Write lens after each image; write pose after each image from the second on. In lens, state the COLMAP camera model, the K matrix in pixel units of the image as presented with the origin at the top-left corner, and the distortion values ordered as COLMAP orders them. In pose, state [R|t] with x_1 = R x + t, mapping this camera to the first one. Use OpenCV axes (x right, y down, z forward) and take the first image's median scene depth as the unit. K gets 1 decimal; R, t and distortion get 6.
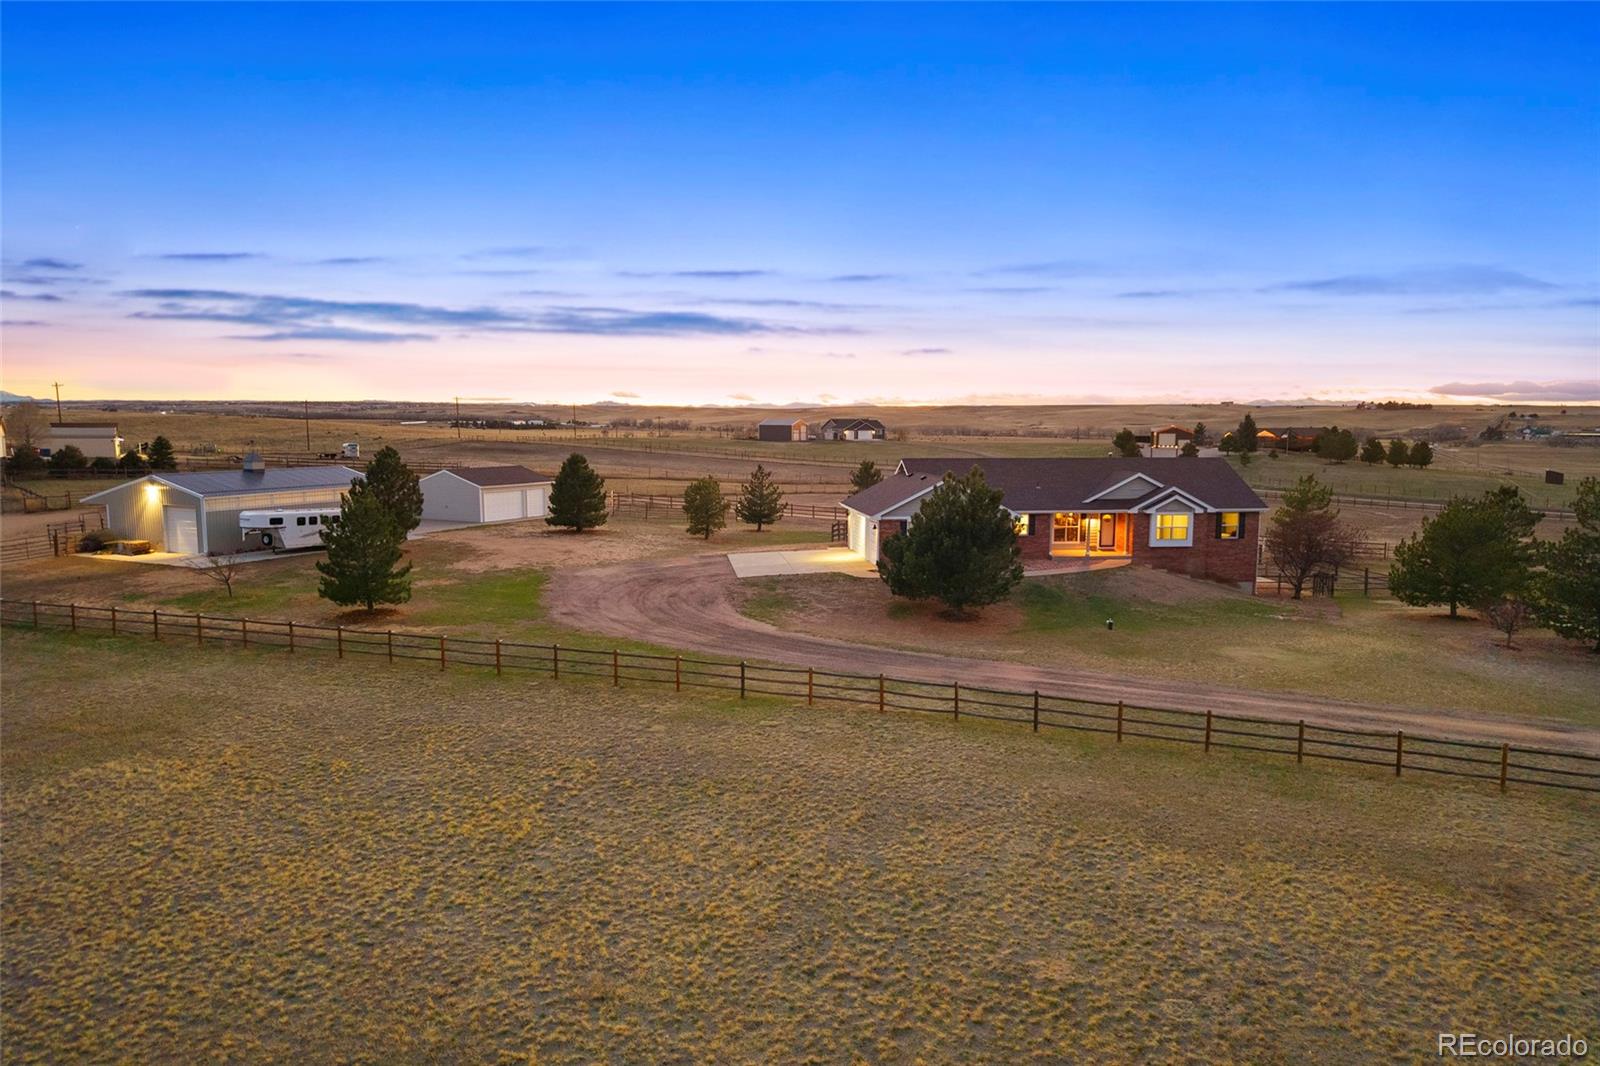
lens RADIAL K [[1096.0, 0, 814.6], [0, 1096.0, 535.8], [0, 0, 1]] dist [0.053947, -0.074720]
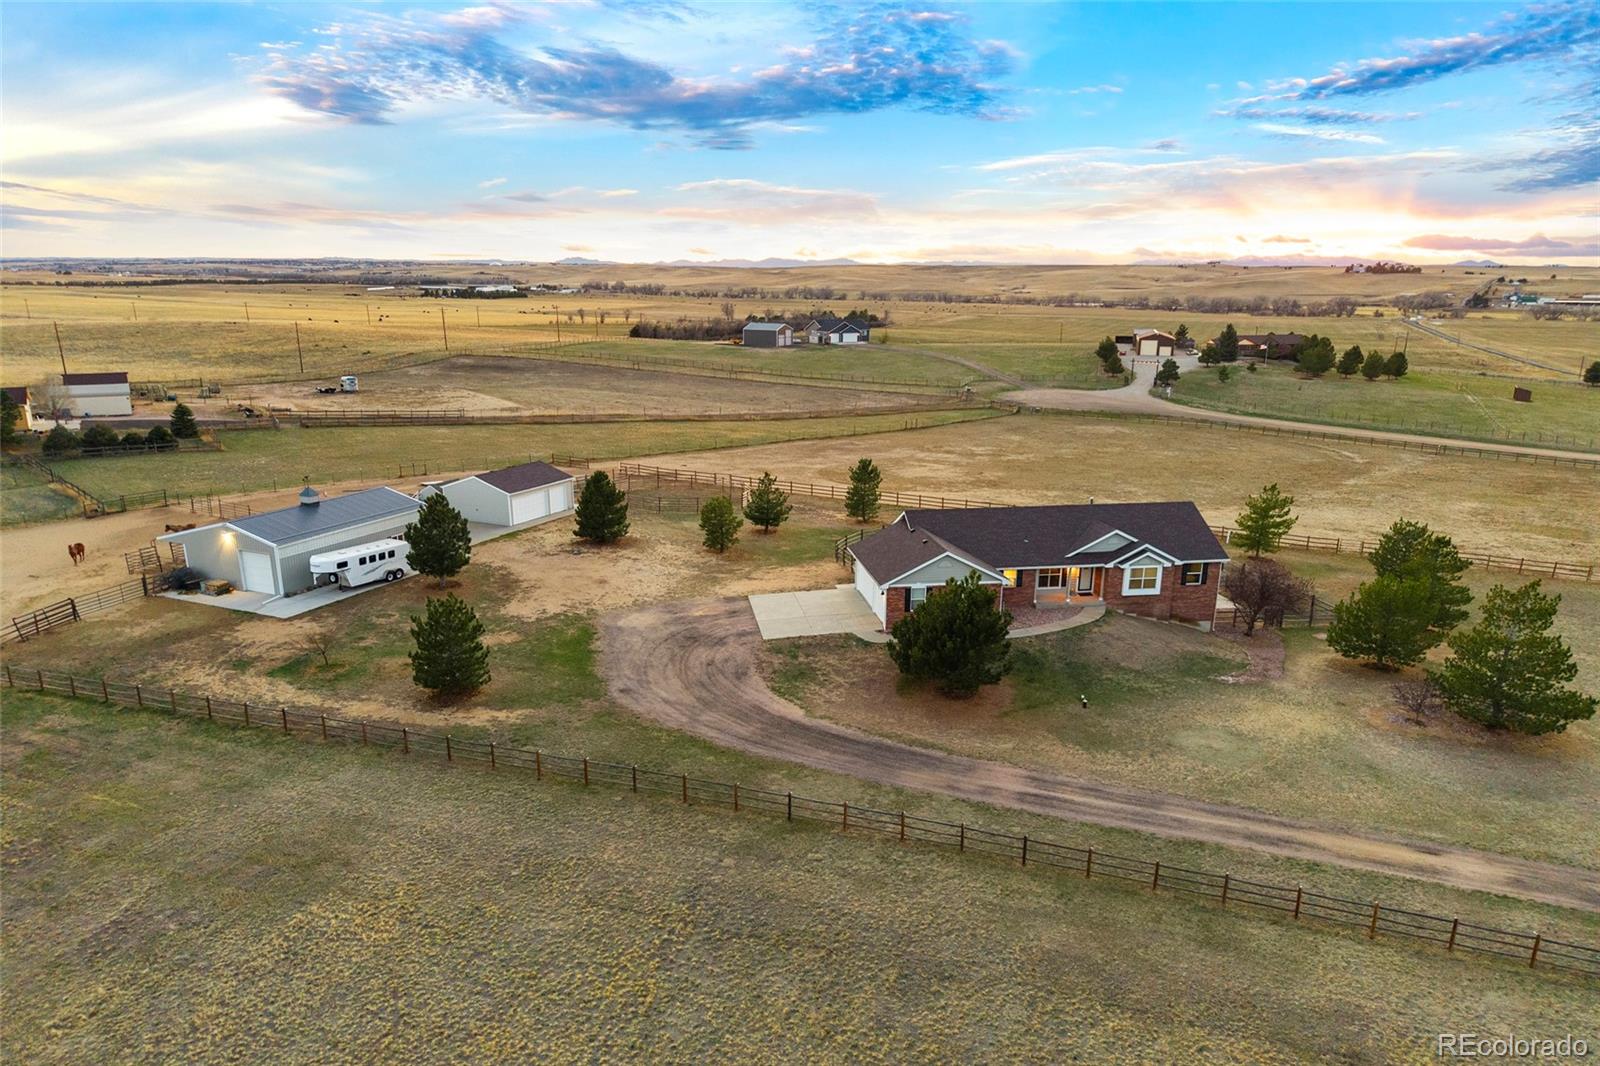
lens RADIAL K [[1087.0, 0, 803.0], [0, 1087.0, 596.1], [0, 0, 1]] dist [0.048618, -0.072672]
pose [[0.999947, -0.005581, 0.008698, -0.040083], [0.003967, 0.984446, 0.175643, -0.216969], [-0.009543, -0.175599, 0.984416, -0.120321]]
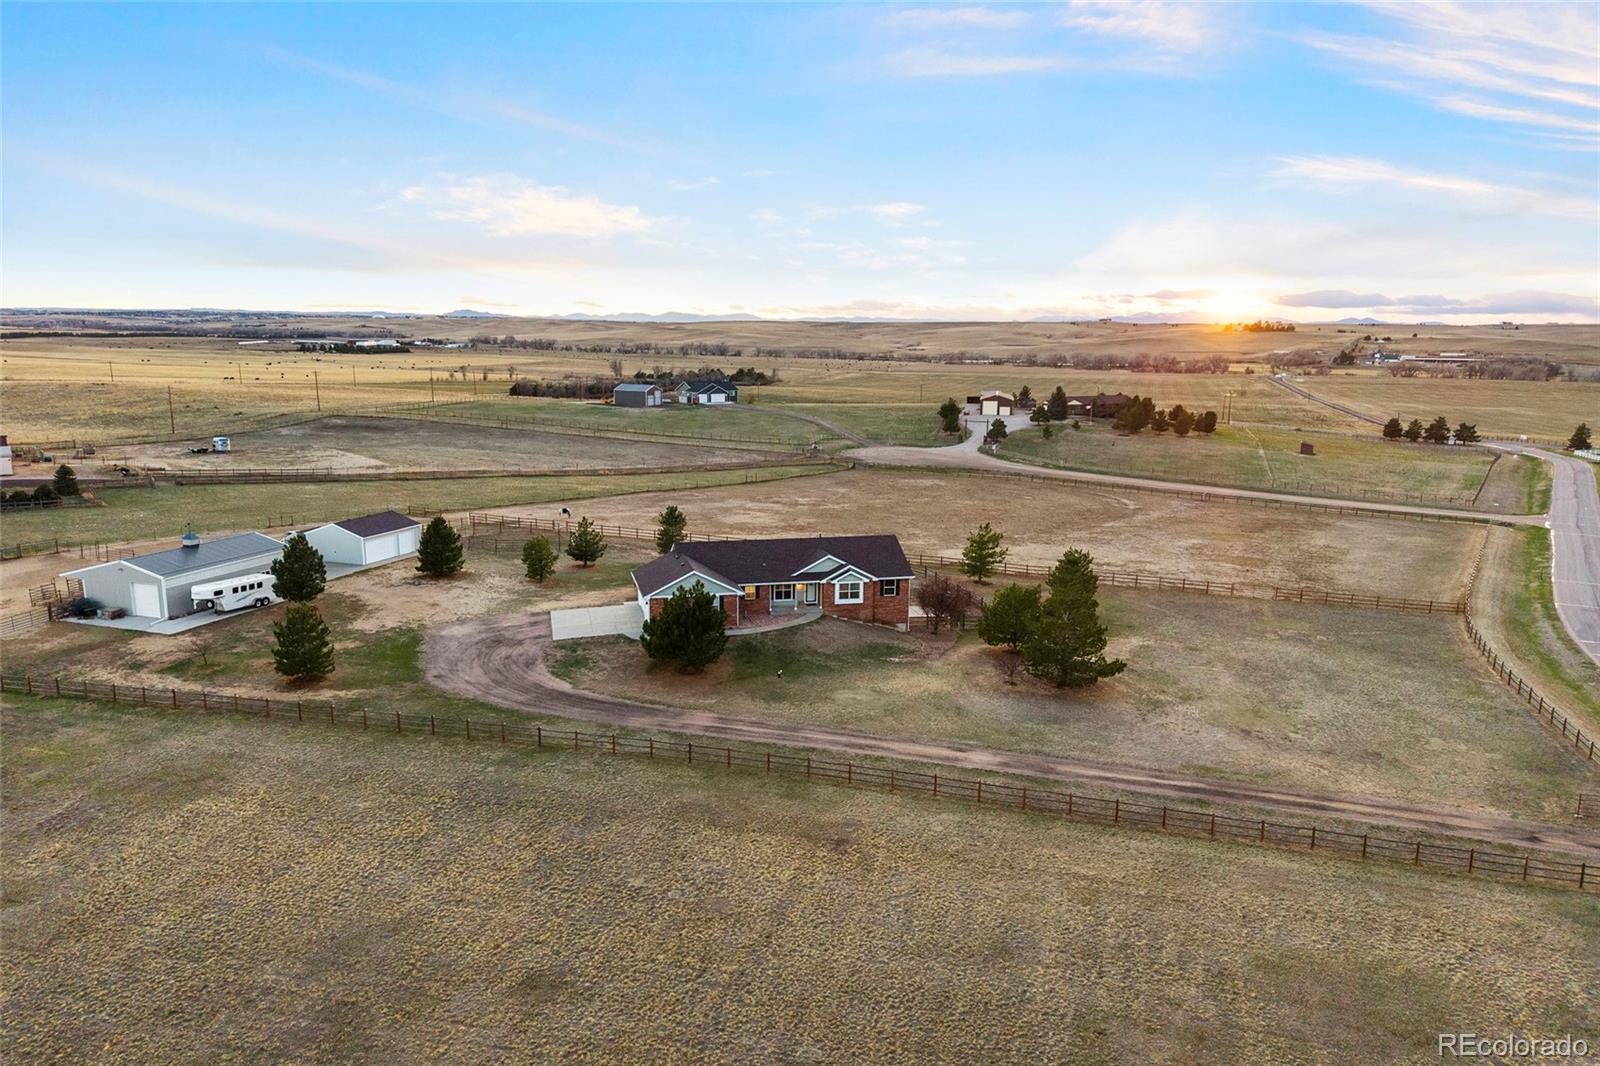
lens RADIAL K [[1130.2, 0, 800.0], [0, 1130.2, 533.0], [0, 0, 1]] dist [0.059335, -0.084626]
pose [[0.995398, -0.015697, 0.094529, 0.129413], [0.009267, 0.997637, 0.068076, -0.222284], [-0.095374, -0.066887, 0.993192, -0.602234]]
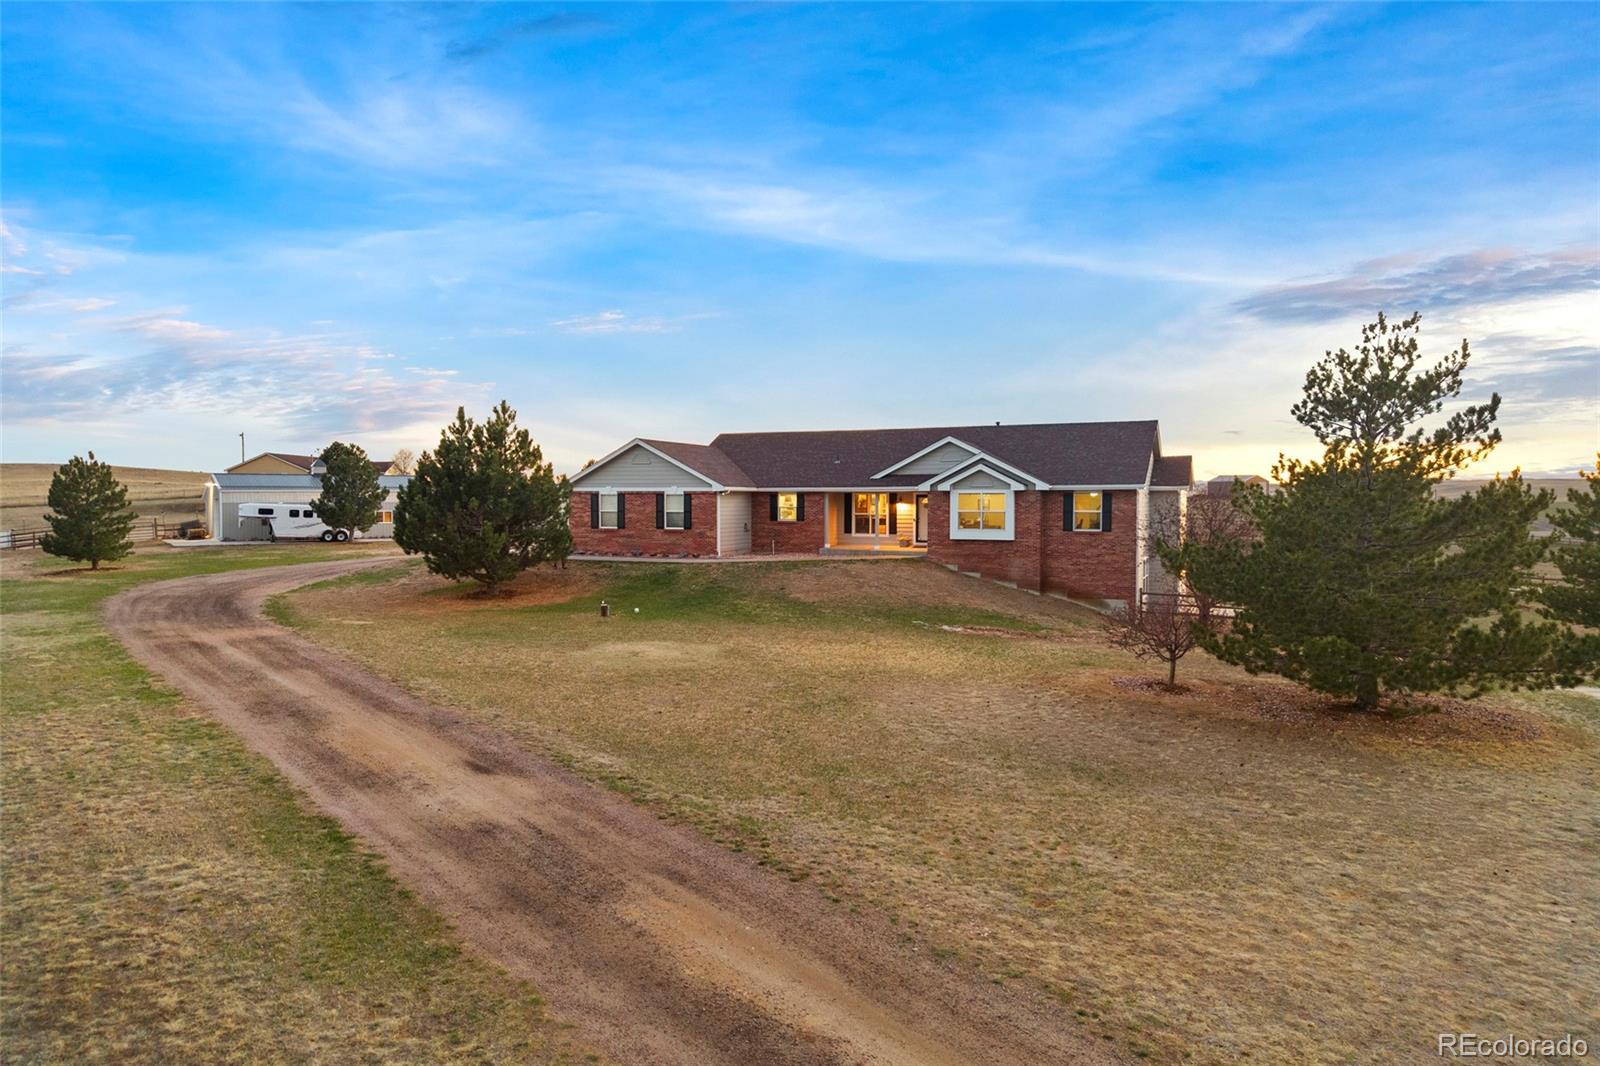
lens RADIAL K [[1087.8, 0, 766.4], [0, 1087.8, 538.9], [0, 0, 1]] dist [0.004677, -0.001413]
pose [[0.851094, 0.014513, -0.524813, 0.650453], [-0.050329, 0.997270, -0.054042, 0.060273], [0.522596, 0.072408, 0.849500, 0.413243]]
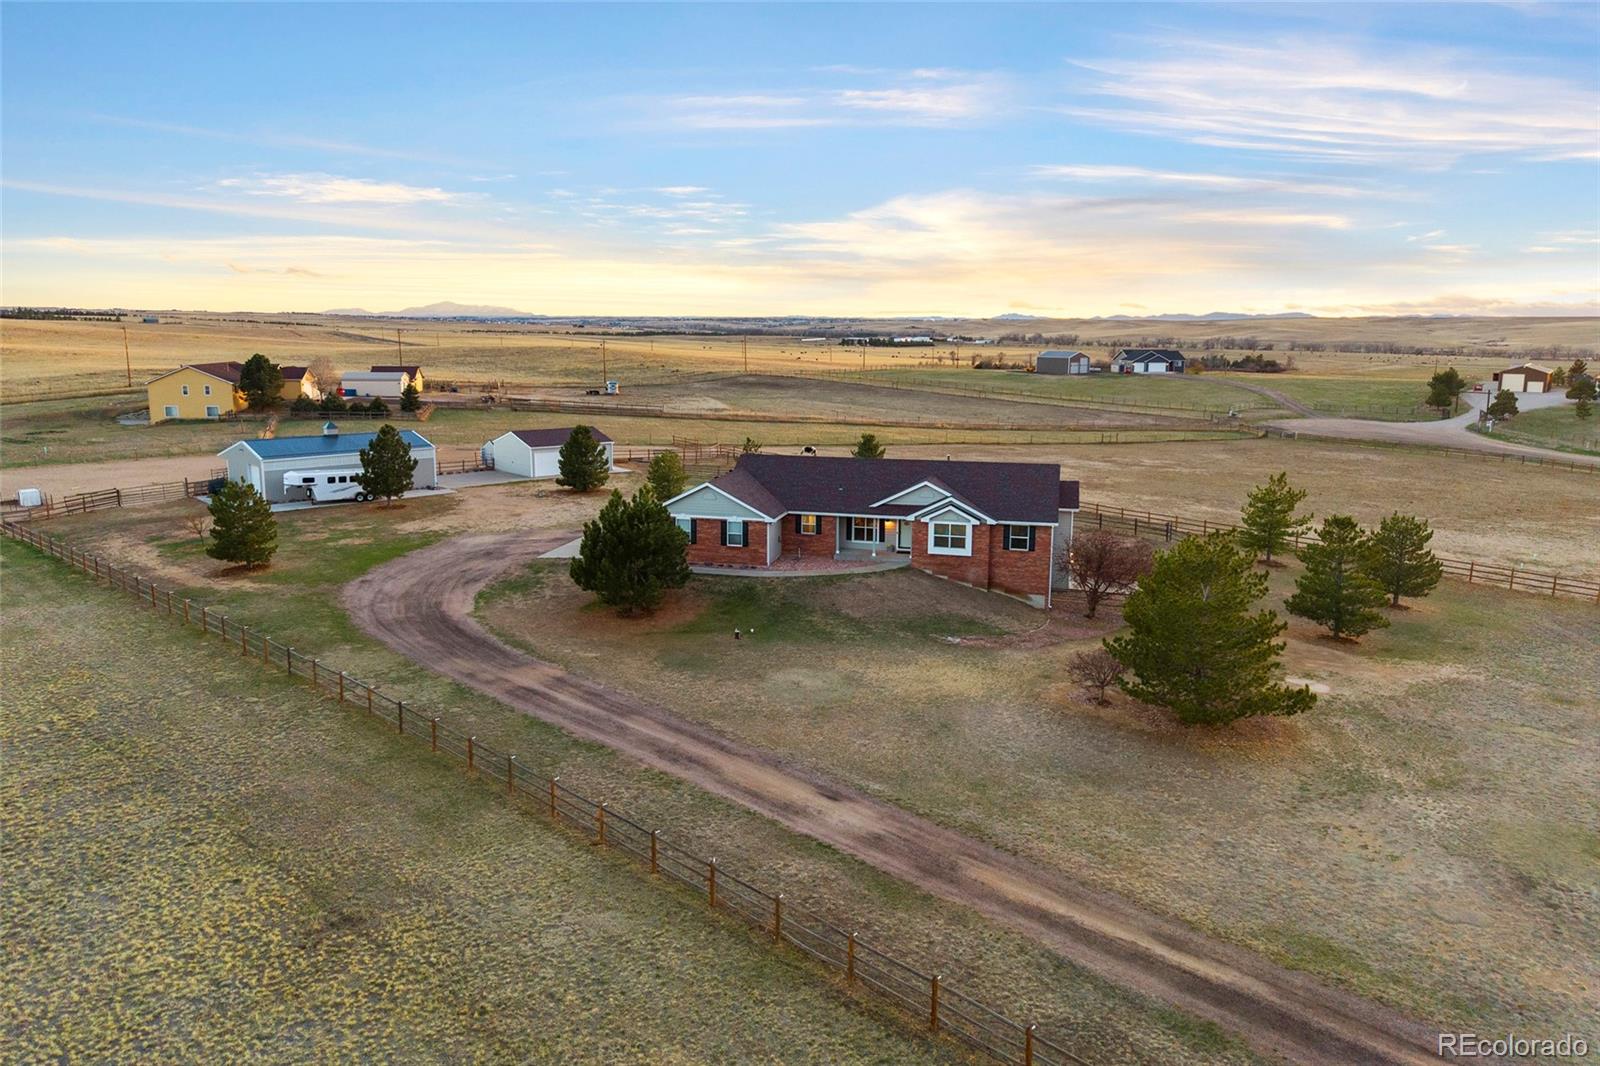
lens RADIAL K [[1079.7, 0, 776.4], [0, 1079.7, 525.4], [0, 0, 1]] dist [0.050139, -0.073694]
pose [[0.925727, 0.066303, -0.372335, 0.628970], [-0.040078, 0.996167, 0.077745, -0.102070], [0.376063, -0.057048, 0.924836, 0.024007]]
